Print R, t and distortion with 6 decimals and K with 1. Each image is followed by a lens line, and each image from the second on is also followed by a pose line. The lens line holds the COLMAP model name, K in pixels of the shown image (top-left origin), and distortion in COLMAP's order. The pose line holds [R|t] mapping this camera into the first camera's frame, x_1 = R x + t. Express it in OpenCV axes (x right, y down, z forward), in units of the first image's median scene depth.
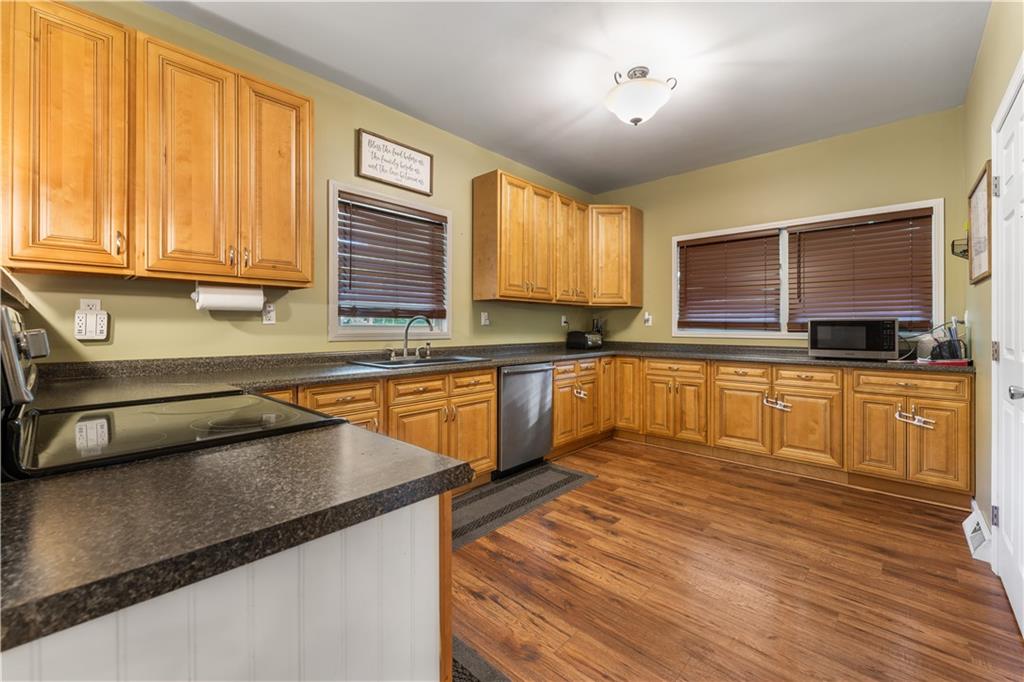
lens RADIAL K [[413.5, 0, 513.0], [0, 413.5, 329.9], [0, 0, 1]] dist [0.000146, 0.000191]
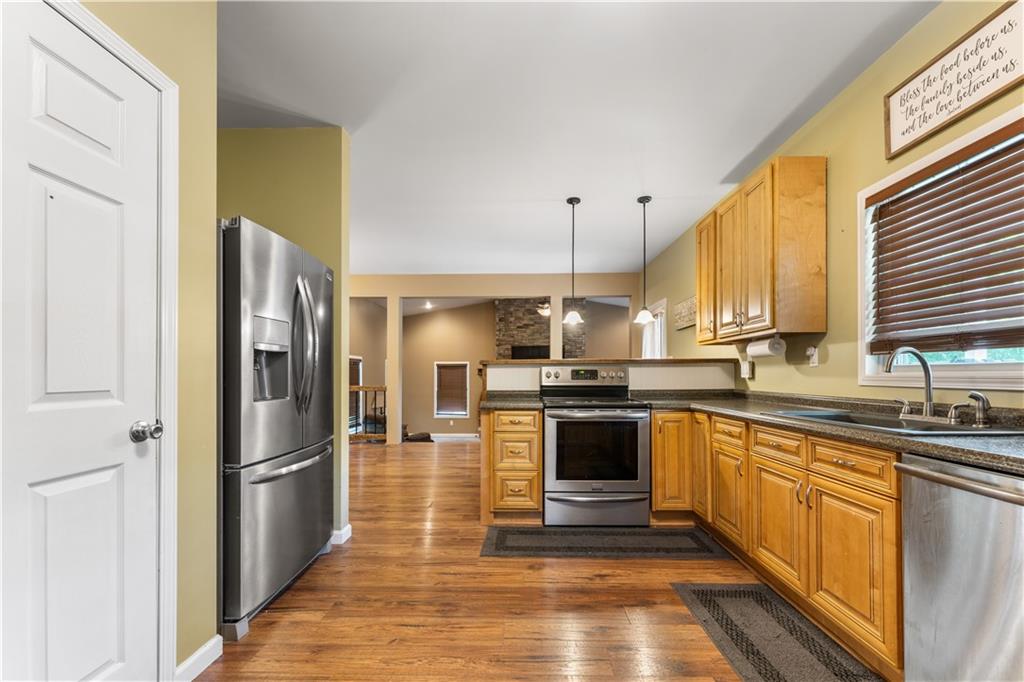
lens RADIAL K [[413.5, 0, 512.6], [0, 413.5, 373.6], [0, 0, 1]] dist [0.000146, 0.000191]
pose [[-0.748269, -0.003445, -0.663386, 0.501698], [-0.003070, 0.999994, -0.001730, 0.005874], [0.663388, 0.000742, -0.748275, 0.910905]]
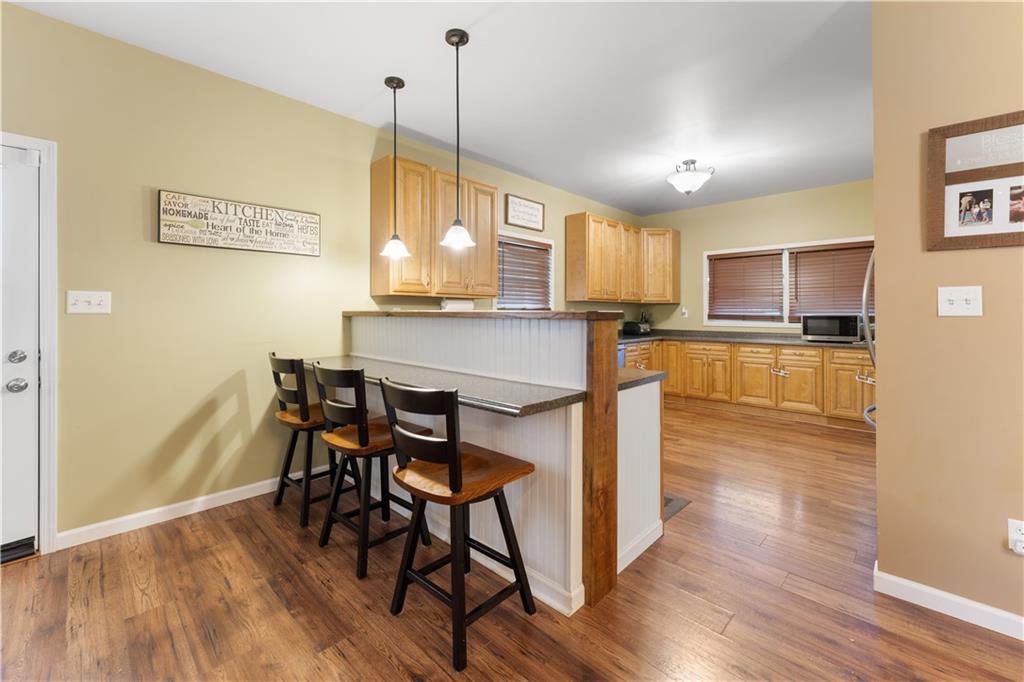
lens RADIAL K [[413.5, 0, 518.0], [0, 413.5, 314.4], [0, 0, 1]] dist [0.000146, 0.000191]
pose [[0.999878, -0.001932, -0.015497, -0.252908], [0.001879, 0.999992, -0.003474, -0.021752], [0.015504, 0.003445, 0.999874, -0.454405]]
